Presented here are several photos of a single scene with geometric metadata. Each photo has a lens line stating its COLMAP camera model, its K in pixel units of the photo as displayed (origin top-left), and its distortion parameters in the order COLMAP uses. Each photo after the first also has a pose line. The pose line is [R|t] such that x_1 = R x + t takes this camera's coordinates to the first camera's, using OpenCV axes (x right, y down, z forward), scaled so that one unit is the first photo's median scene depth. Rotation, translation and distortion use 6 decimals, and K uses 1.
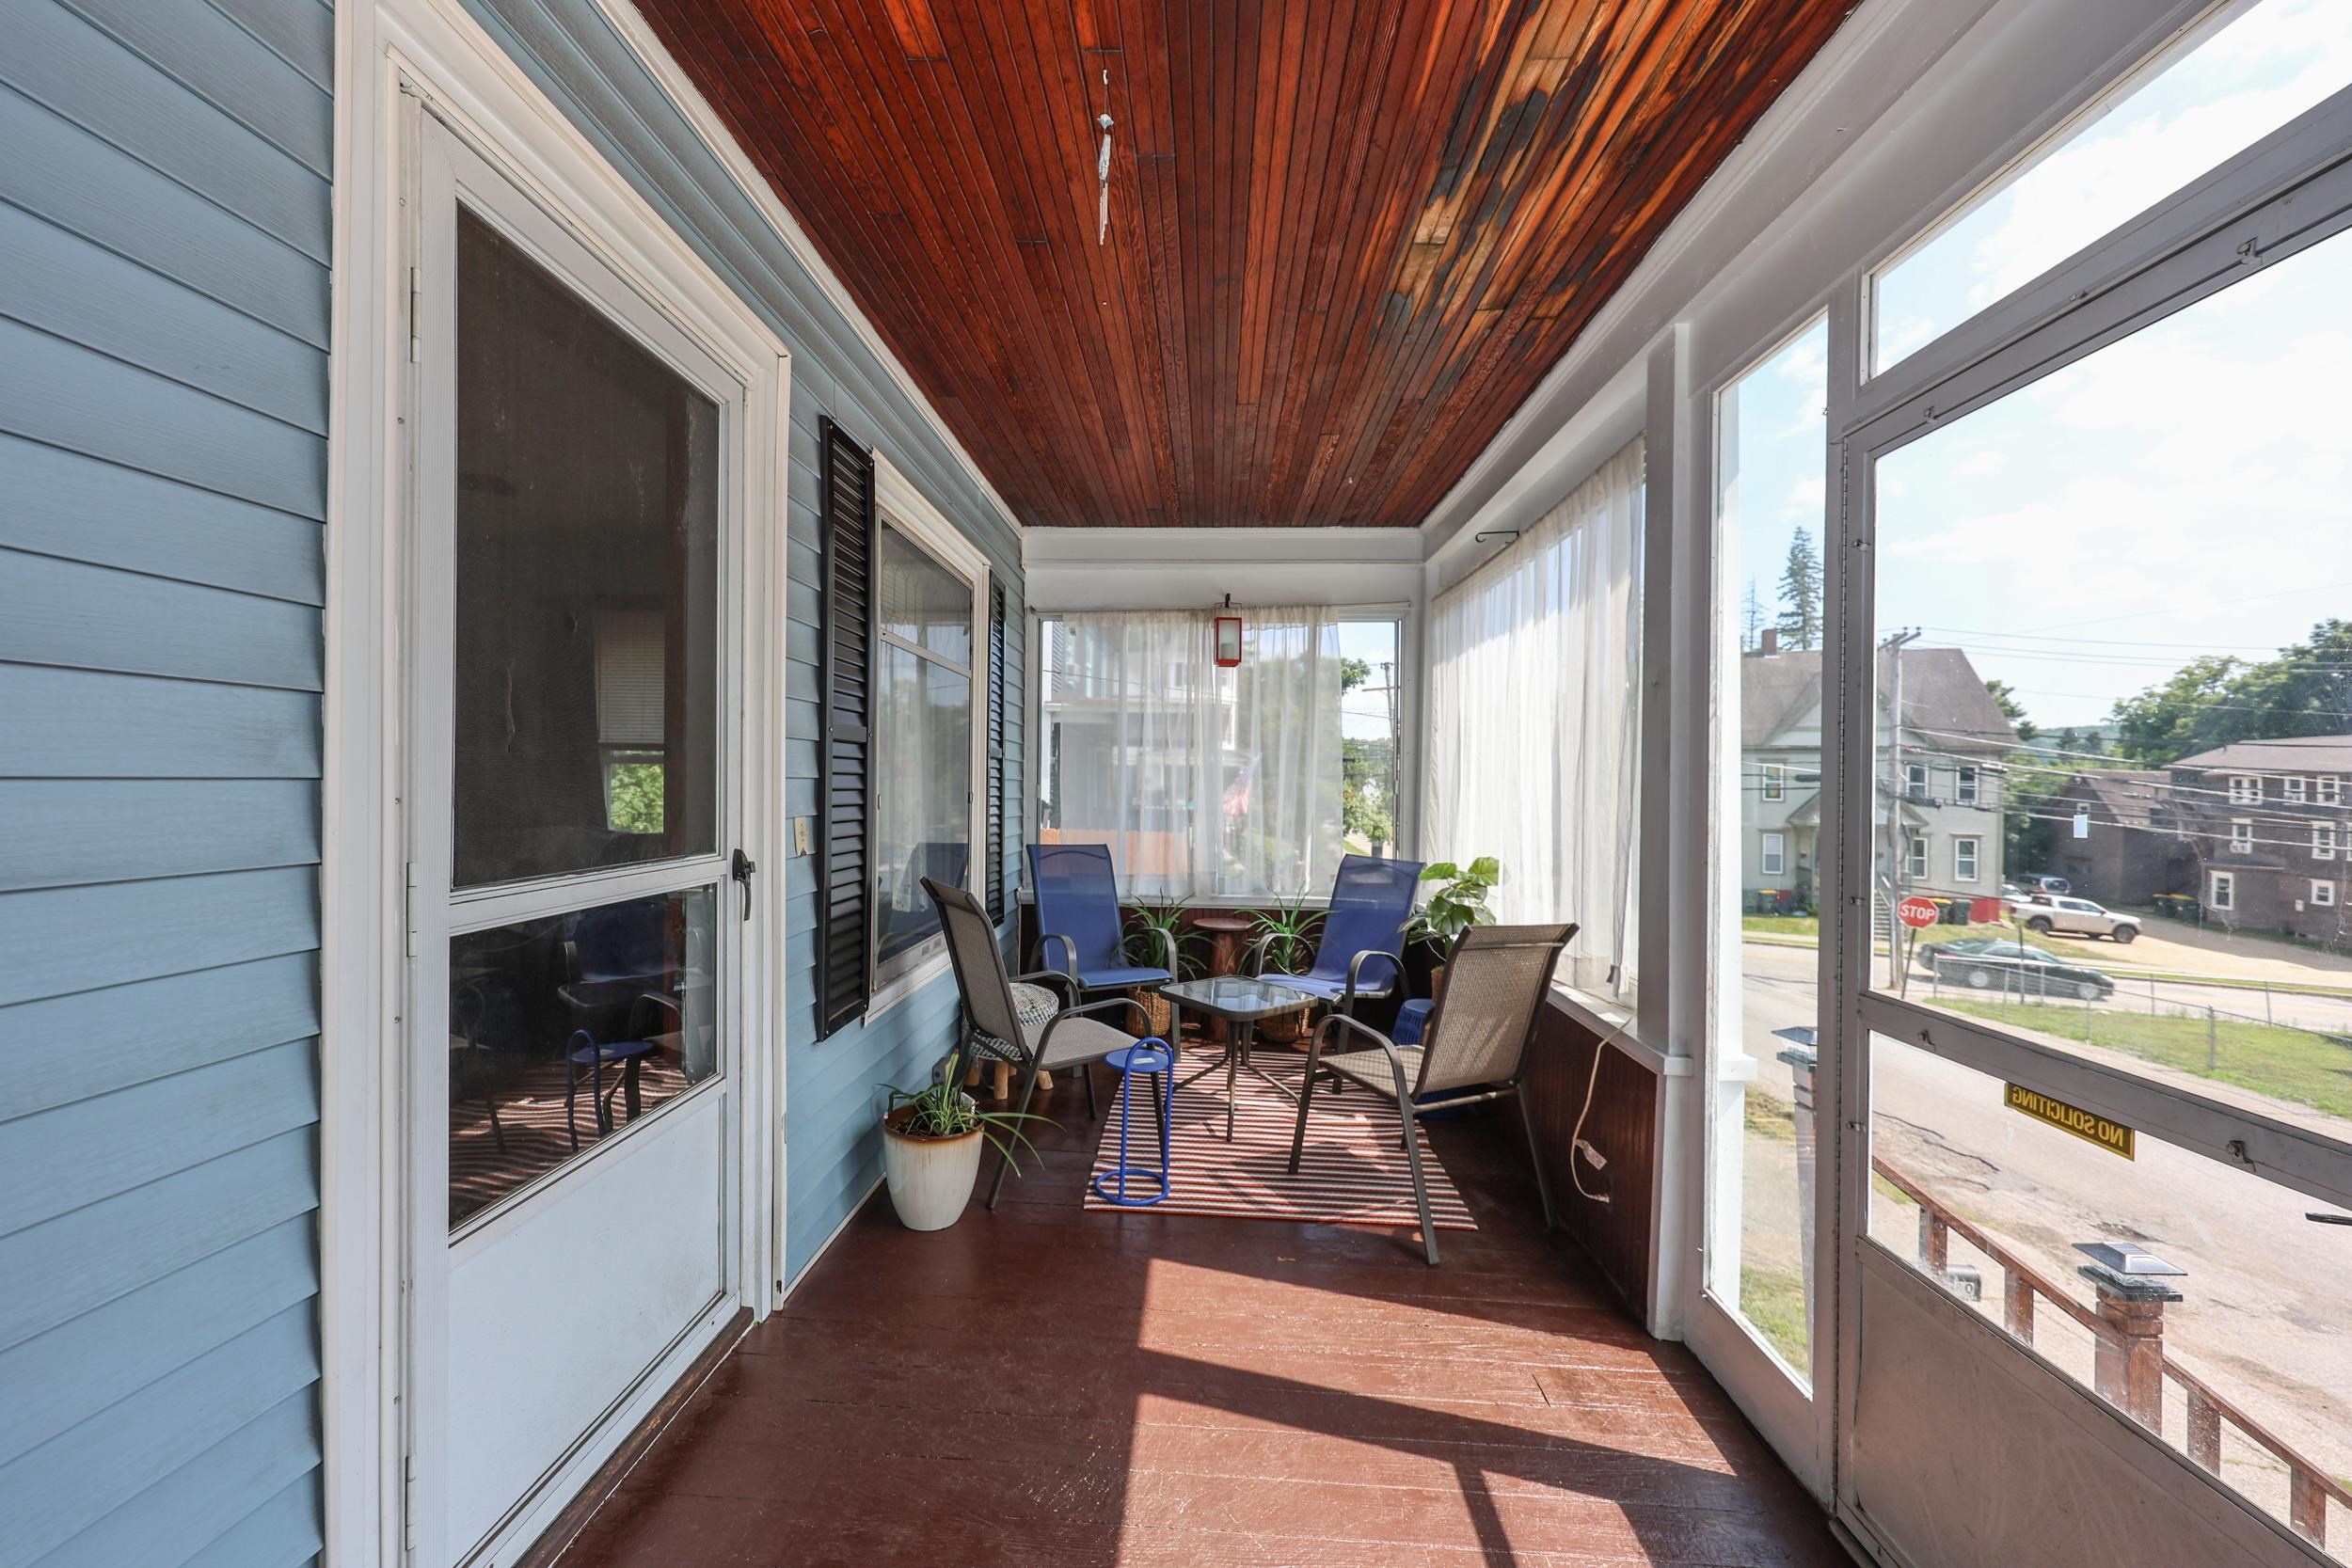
lens RADIAL K [[946.5, 0, 1164.6], [0, 946.5, 788.9], [0, 0, 1]] dist [0.000646, 0.000721]
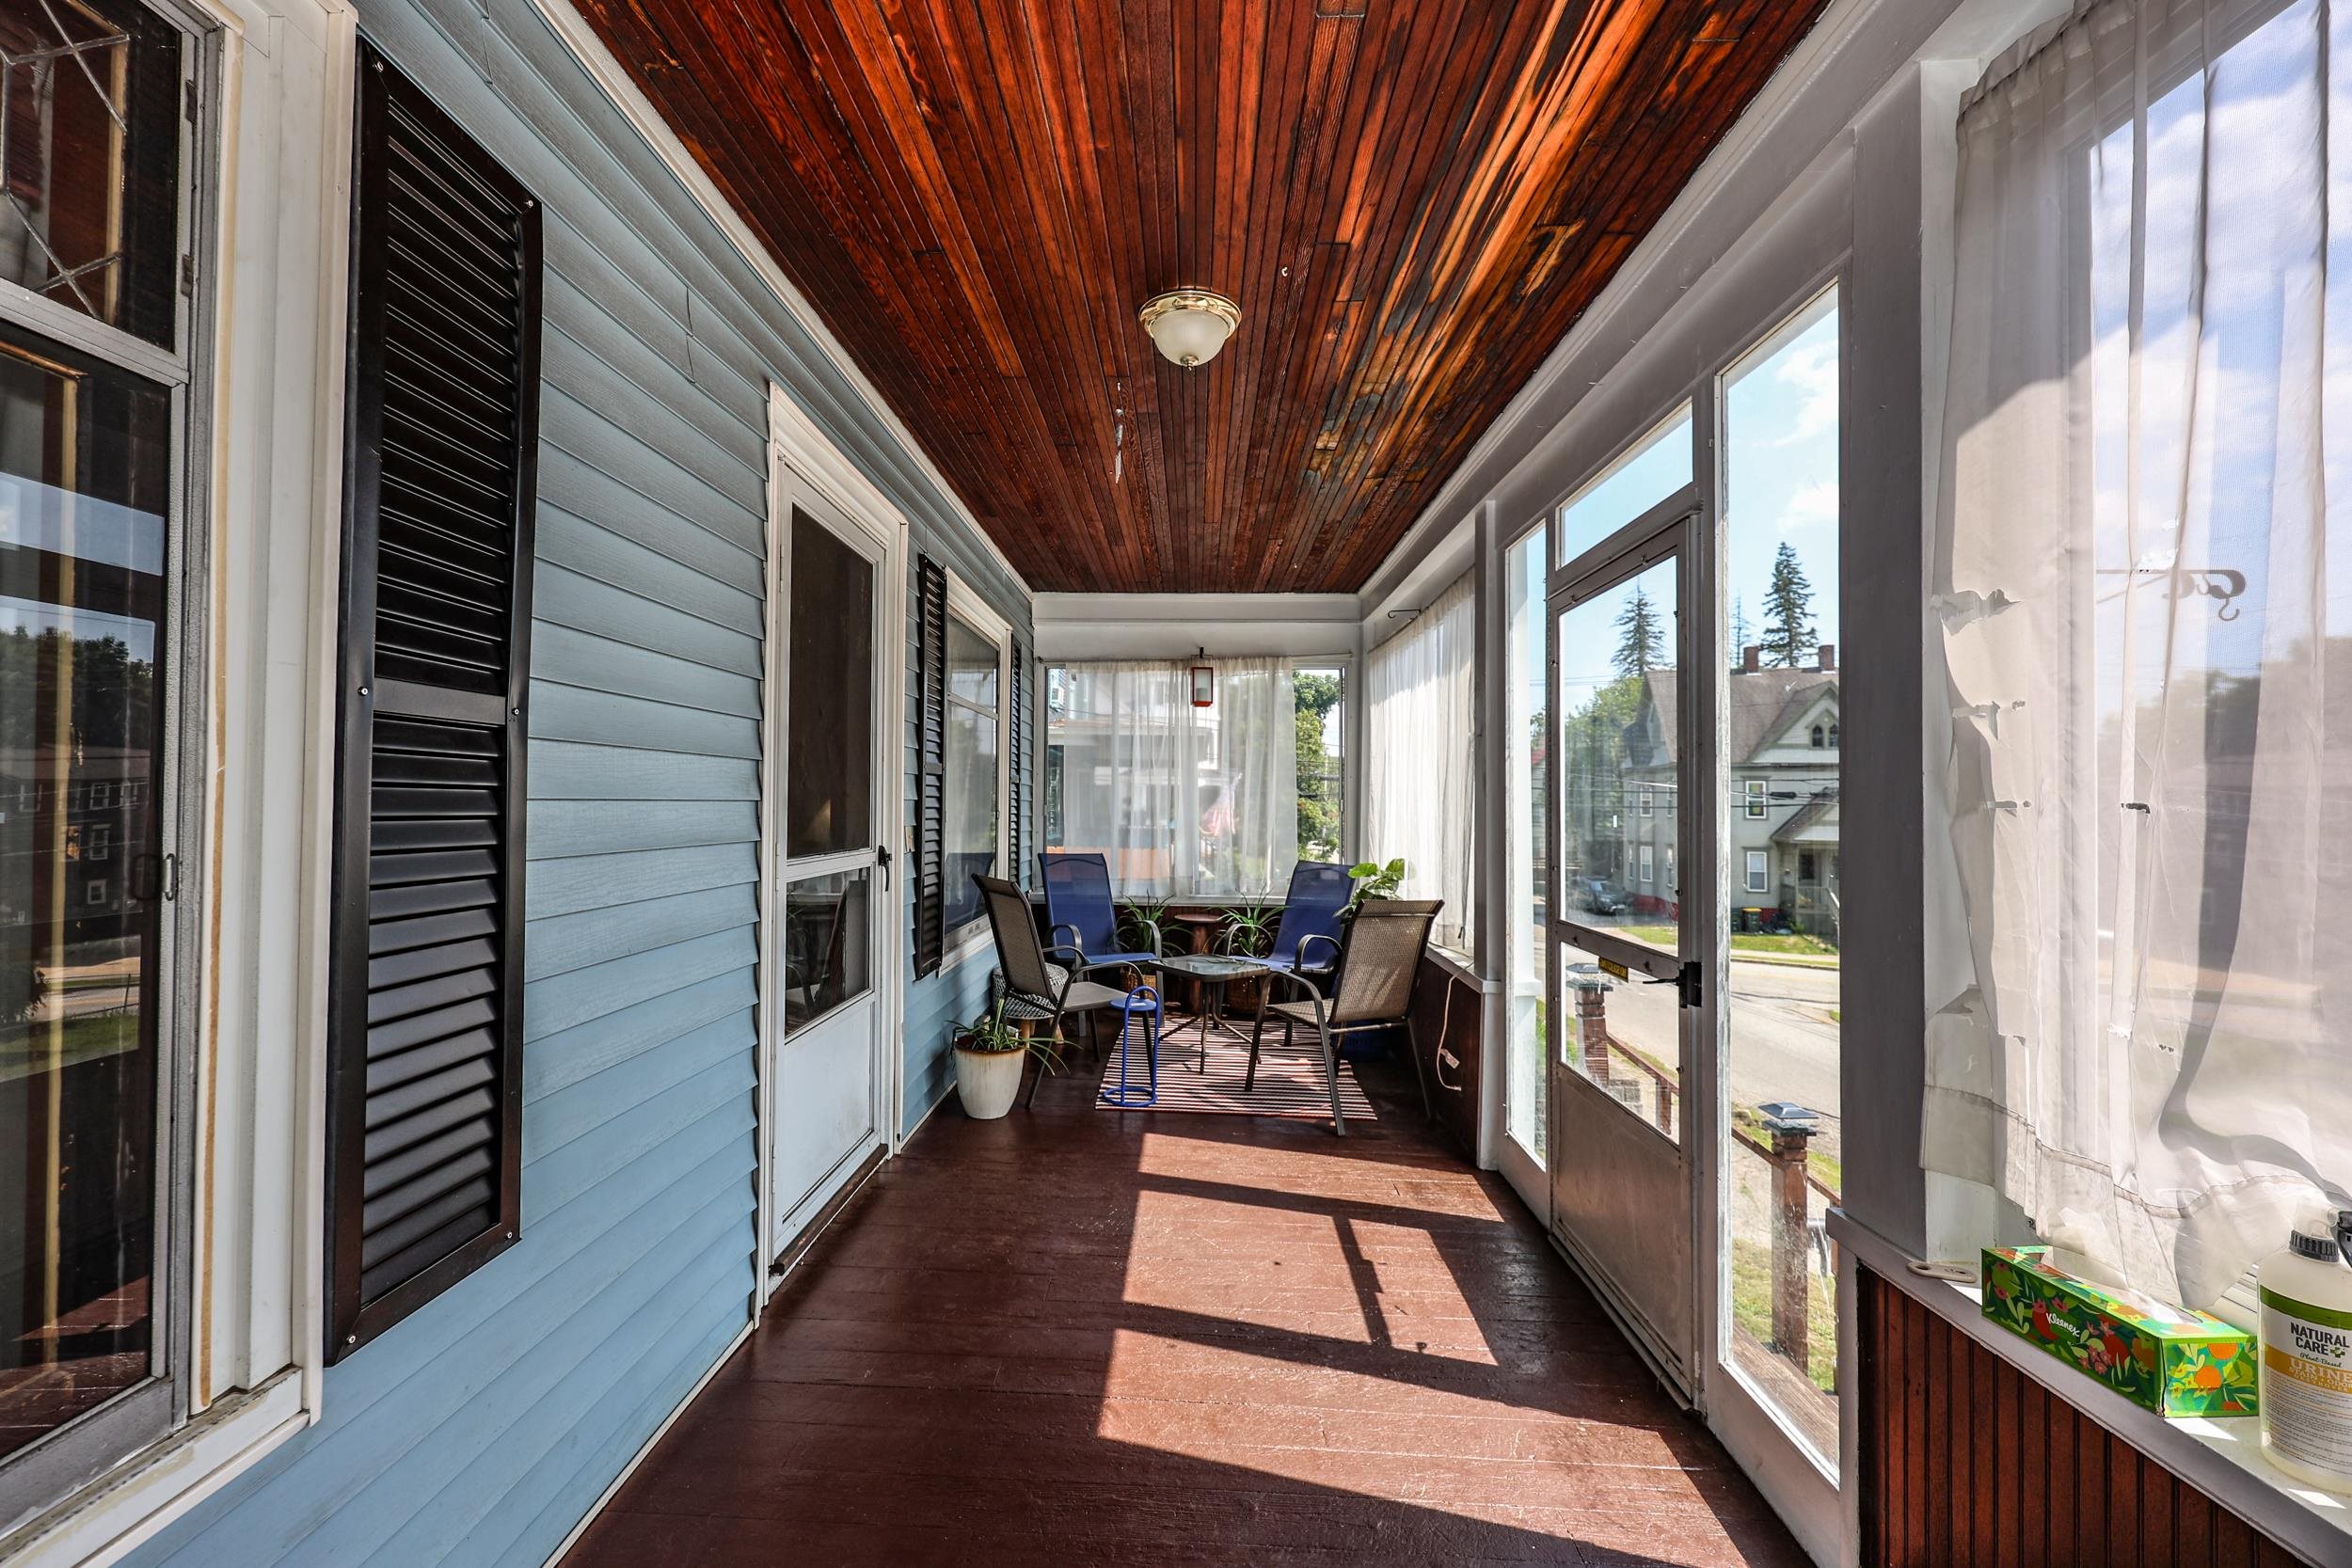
lens RADIAL K [[963.9, 0, 1173.1], [0, 963.9, 779.4], [0, 0, 1]] dist [0.000744, -0.000229]
pose [[0.999607, -0.003079, 0.027854, -0.008920], [0.003940, 0.999515, -0.030902, 0.003833], [-0.027745, 0.030999, 0.999134, -0.400038]]
